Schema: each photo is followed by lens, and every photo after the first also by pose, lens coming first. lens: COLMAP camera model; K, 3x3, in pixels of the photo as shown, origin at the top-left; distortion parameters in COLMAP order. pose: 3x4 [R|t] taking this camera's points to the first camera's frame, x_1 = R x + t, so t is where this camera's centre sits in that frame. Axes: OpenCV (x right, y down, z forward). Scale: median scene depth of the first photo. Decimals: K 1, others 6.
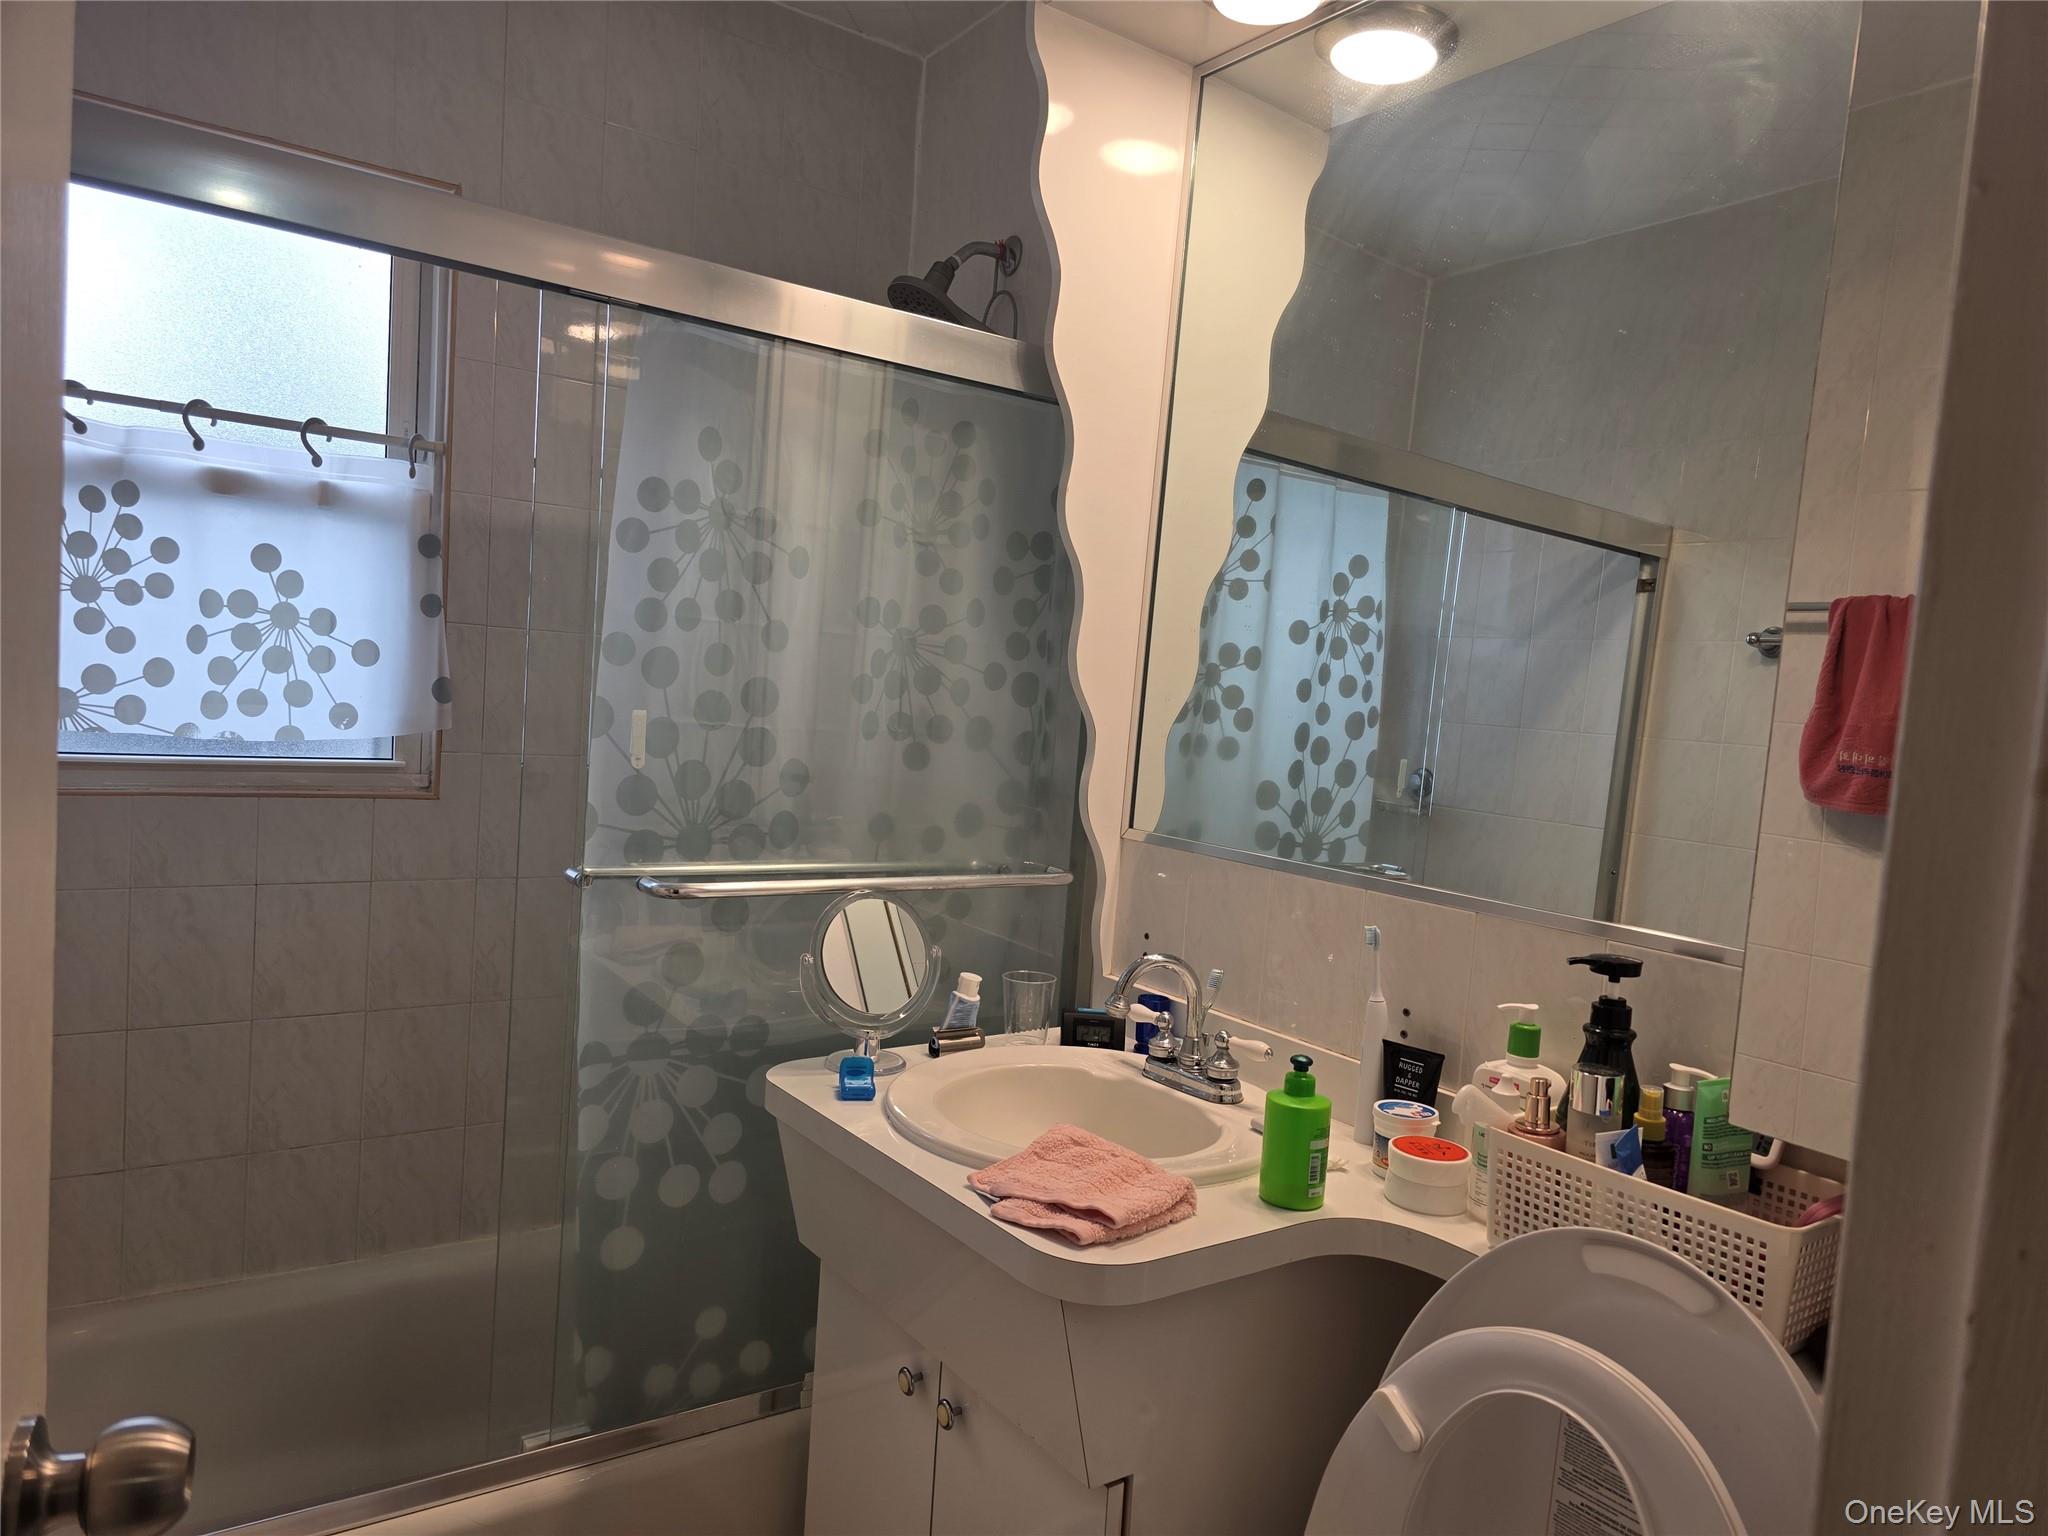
lens RADIAL K [[1353.8, 0, 1021.4], [0, 1353.8, 778.0], [0, 0, 1]] dist [0.054796, -0.044585]
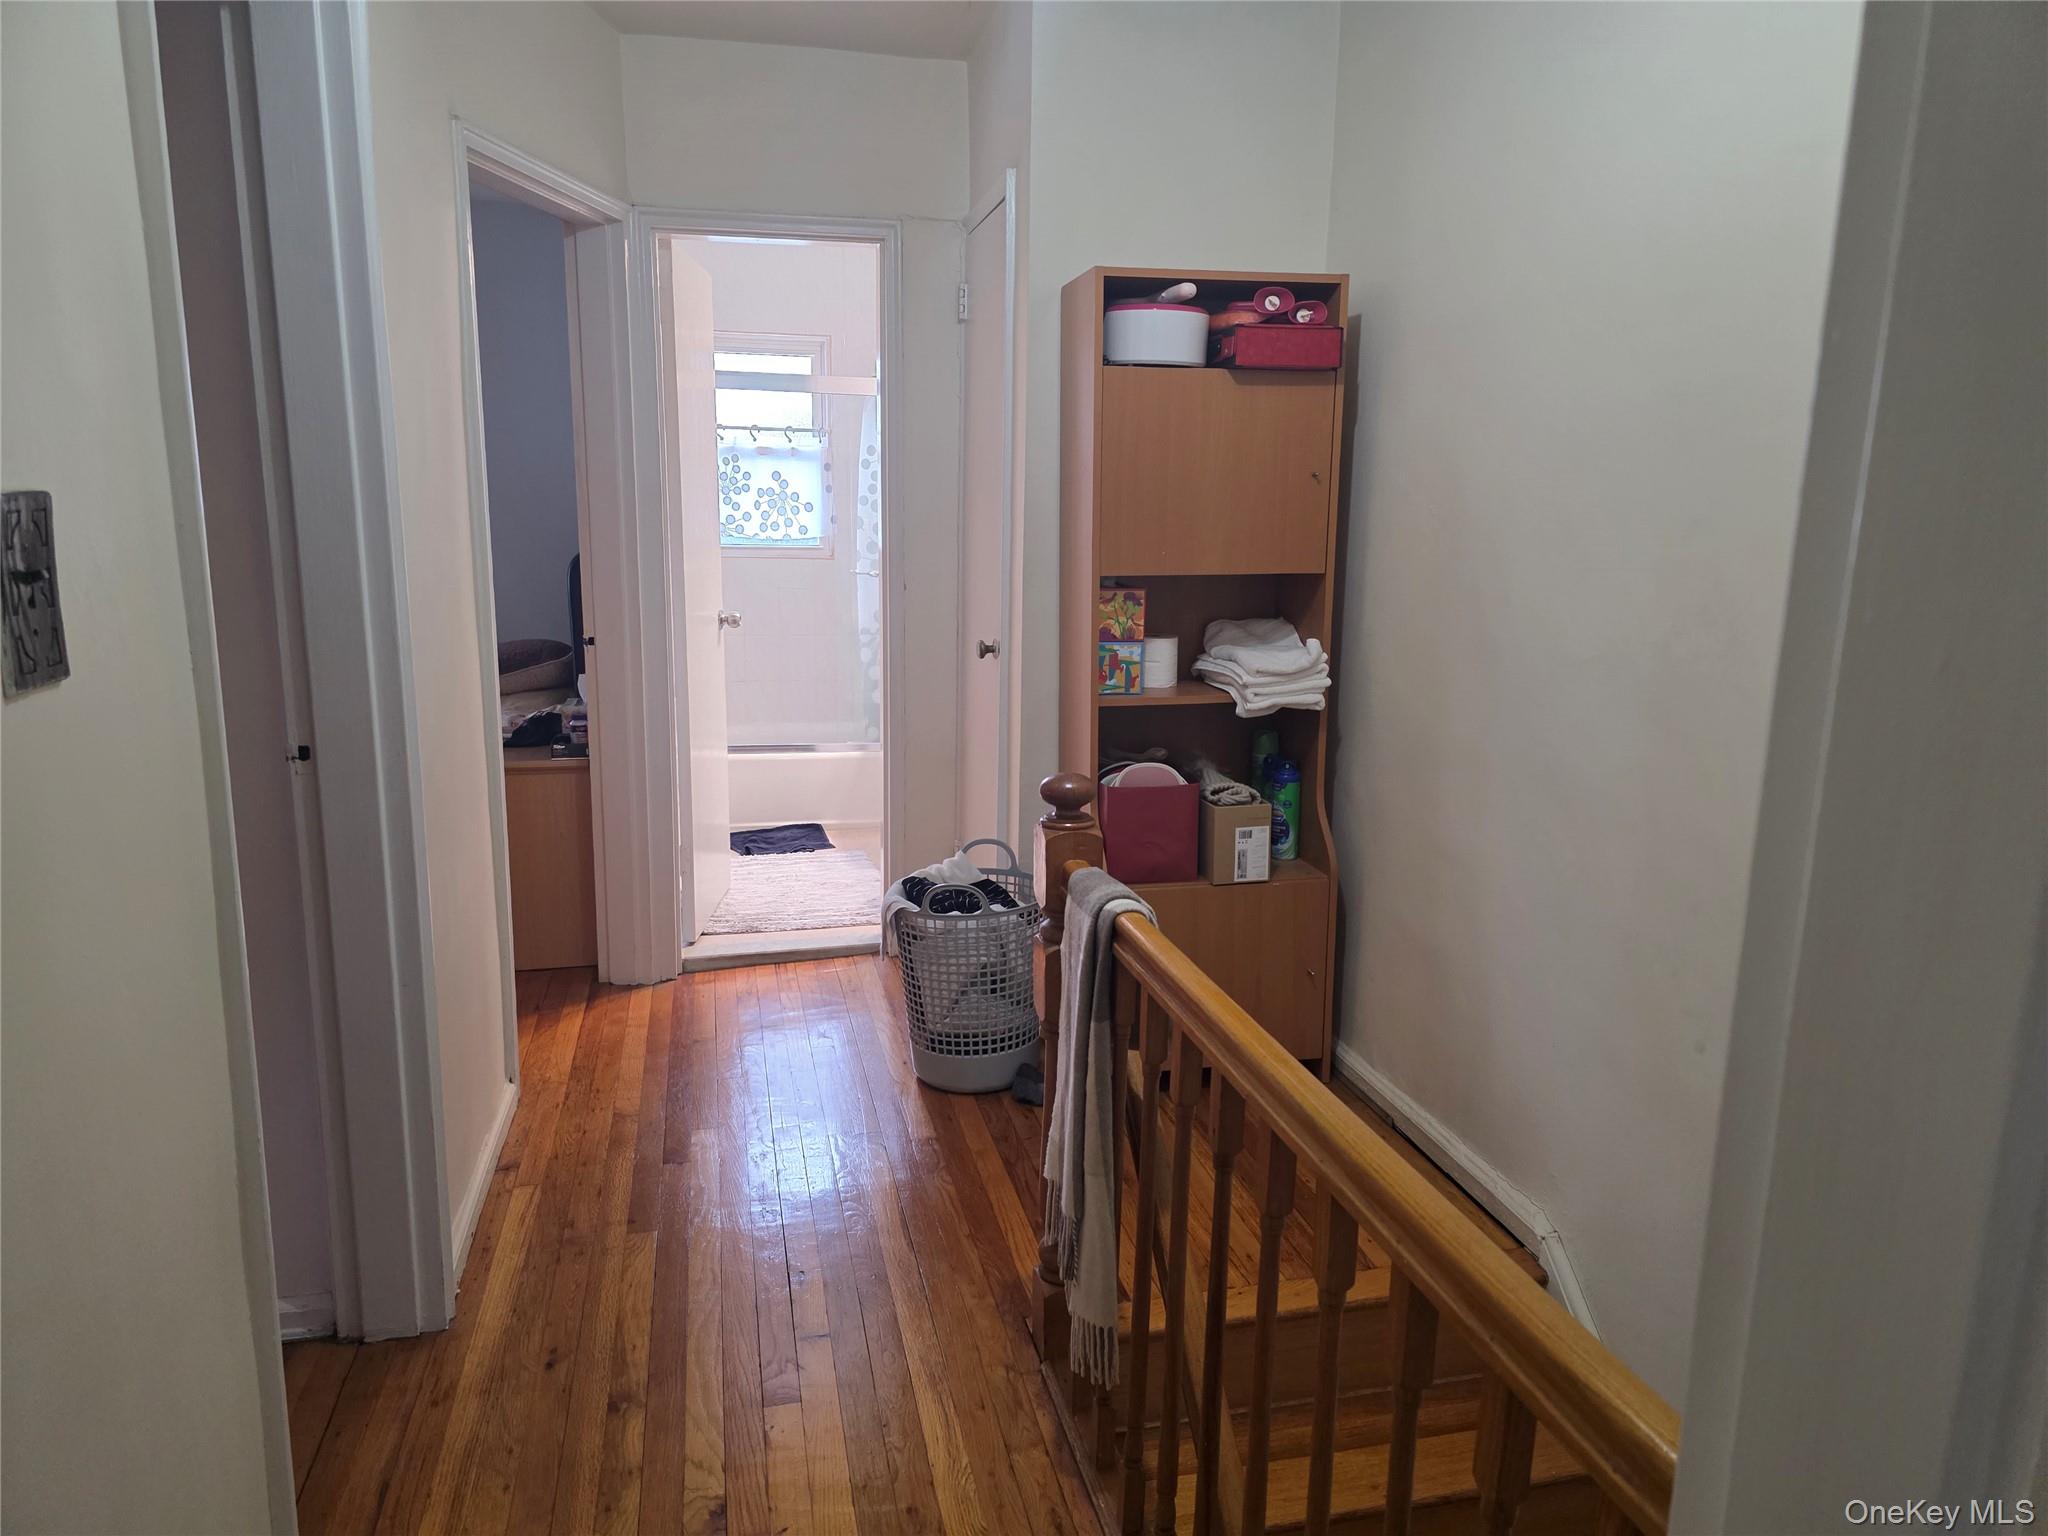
lens RADIAL K [[1353.8, 0, 1024.0], [0, 1353.8, 761.1], [0, 0, 1]] dist [0.054796, -0.044585]
pose [[0.927612, 0.022268, -0.372881, 1.049272], [0.017488, 0.994538, 0.102896, 0.158480], [0.373136, -0.101968, 0.922156, -1.562388]]
